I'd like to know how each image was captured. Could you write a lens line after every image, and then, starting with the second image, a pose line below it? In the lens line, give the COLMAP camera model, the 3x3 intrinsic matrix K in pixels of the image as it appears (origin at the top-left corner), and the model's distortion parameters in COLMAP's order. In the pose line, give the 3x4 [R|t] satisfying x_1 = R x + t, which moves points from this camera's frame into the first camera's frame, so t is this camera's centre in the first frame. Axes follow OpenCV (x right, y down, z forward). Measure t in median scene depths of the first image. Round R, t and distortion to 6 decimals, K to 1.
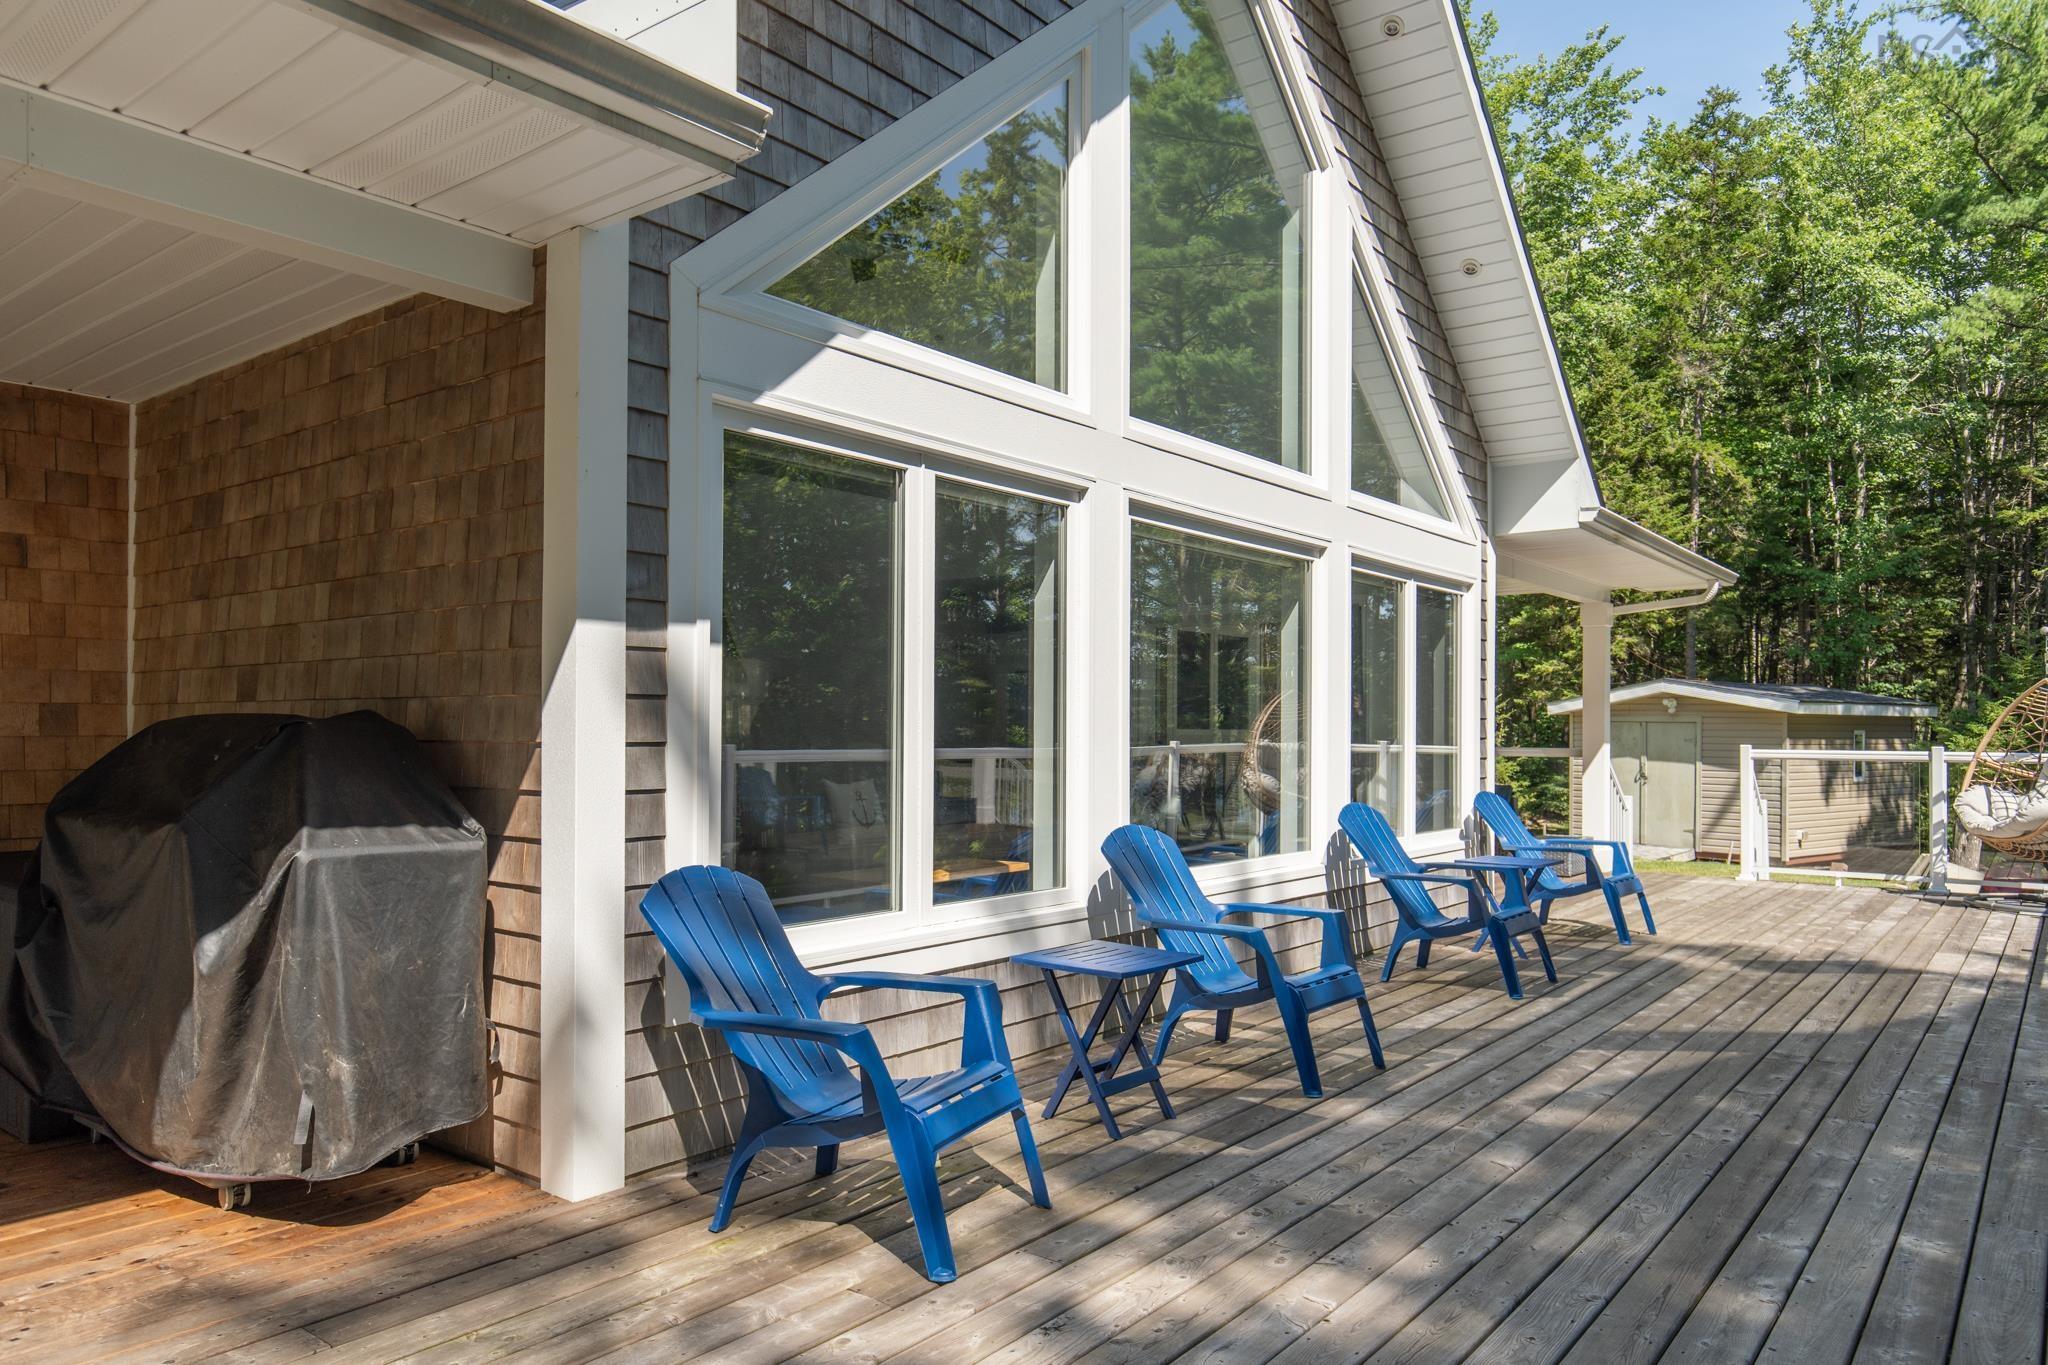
lens RADIAL K [[1348.9, 0, 1056.7], [0, 1348.9, 714.5], [0, 0, 1]] dist [0.008250, -0.002153]
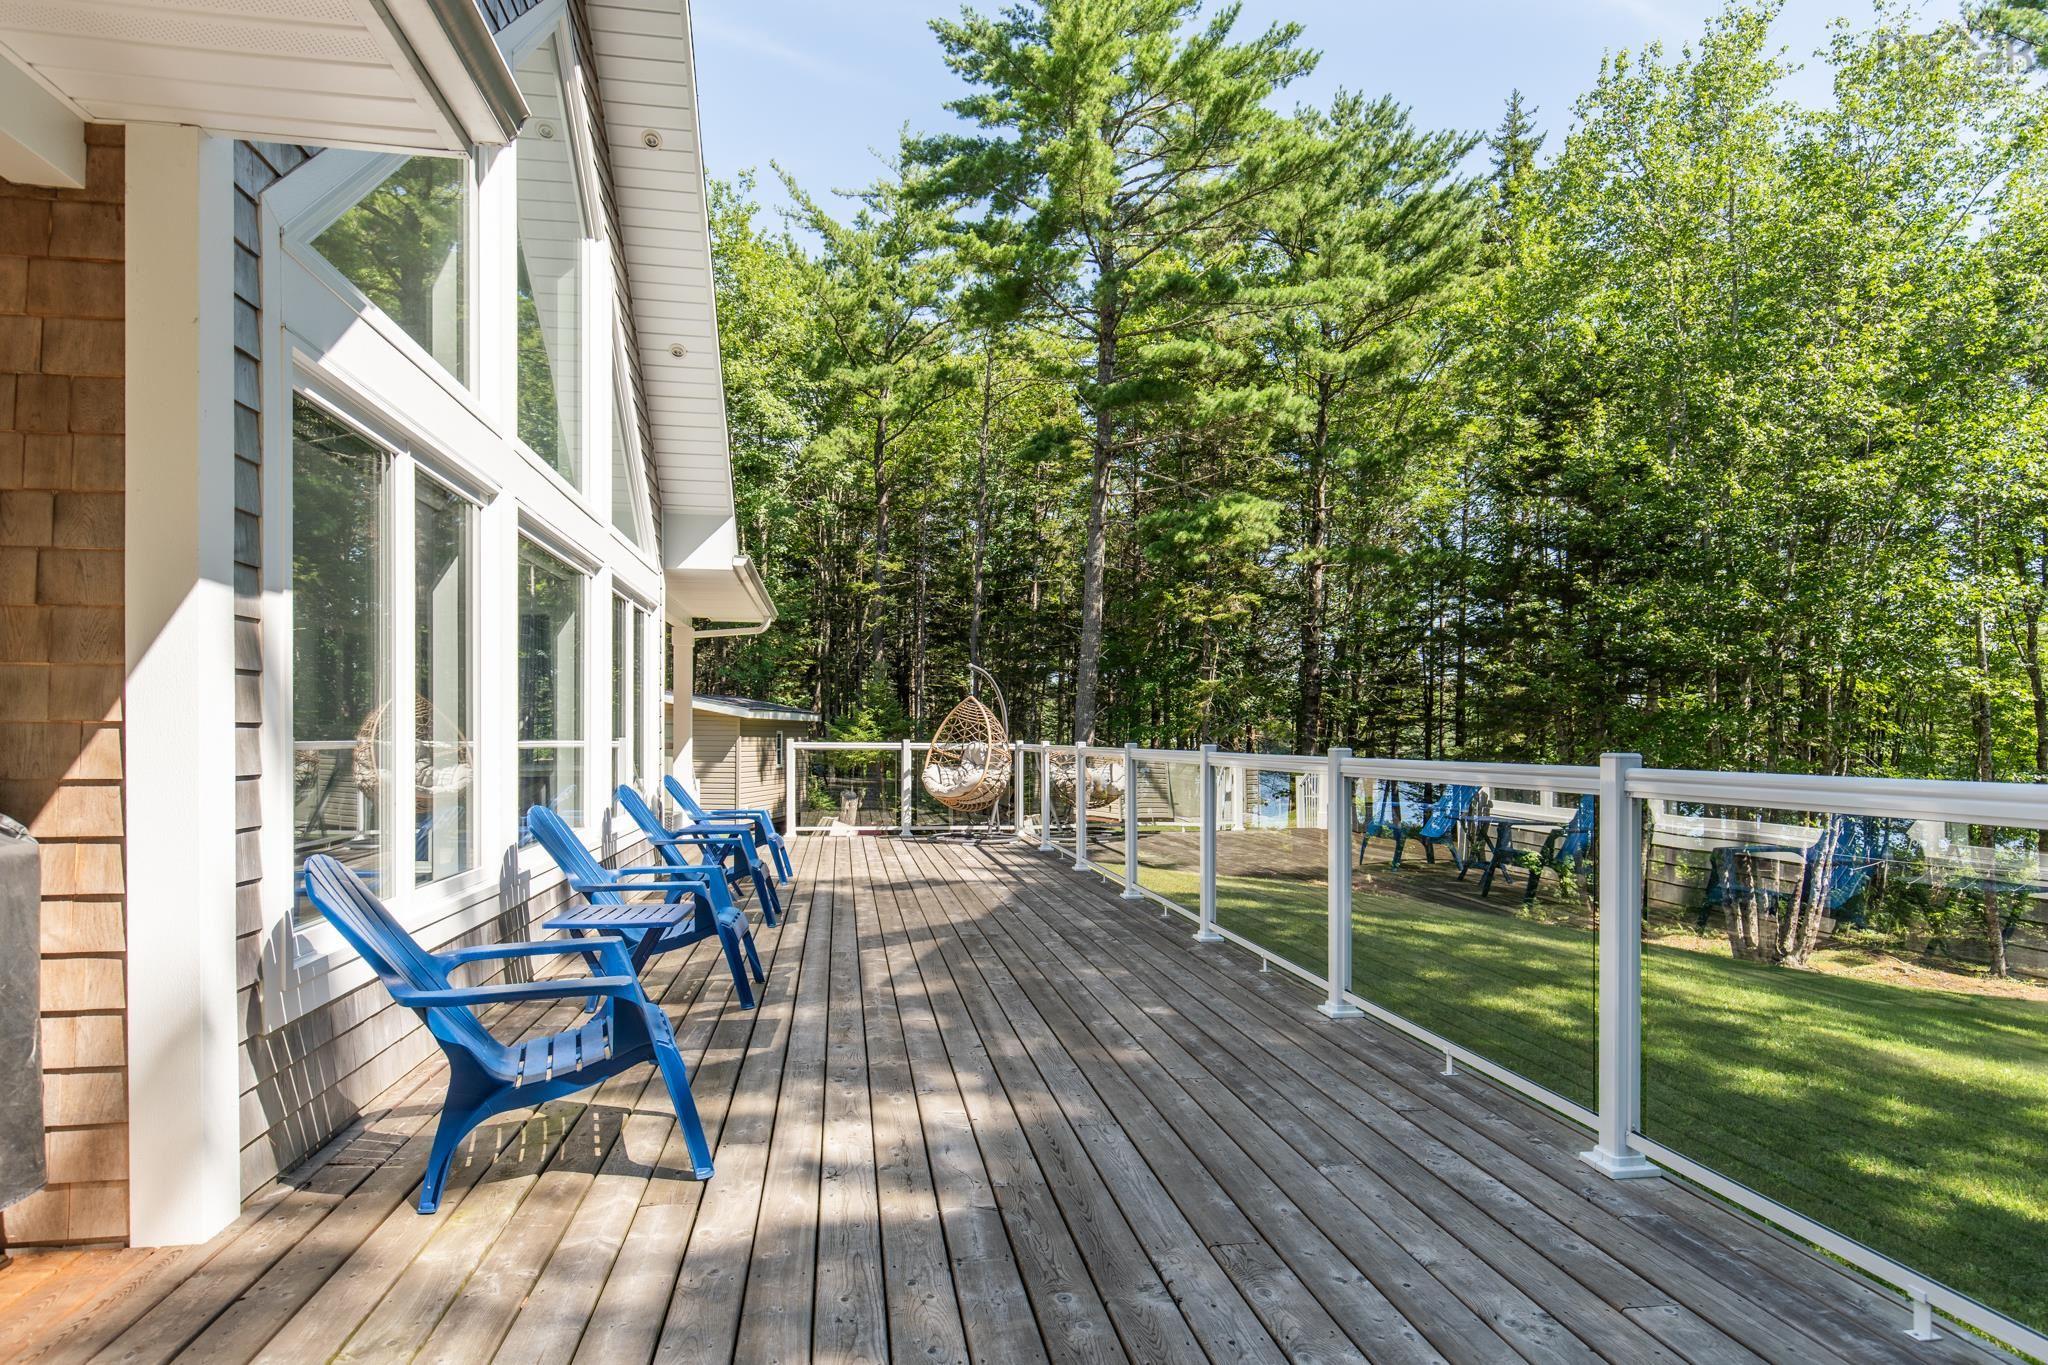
lens RADIAL K [[1134.6, 0, 1041.7], [0, 1134.6, 749.1], [0, 0, 1]] dist [-0.001421, -0.001578]
pose [[0.676839, -0.009890, 0.736065, -0.373591], [-0.008571, 0.999736, 0.021314, 0.012513], [-0.736081, -0.020735, 0.676576, 0.072892]]
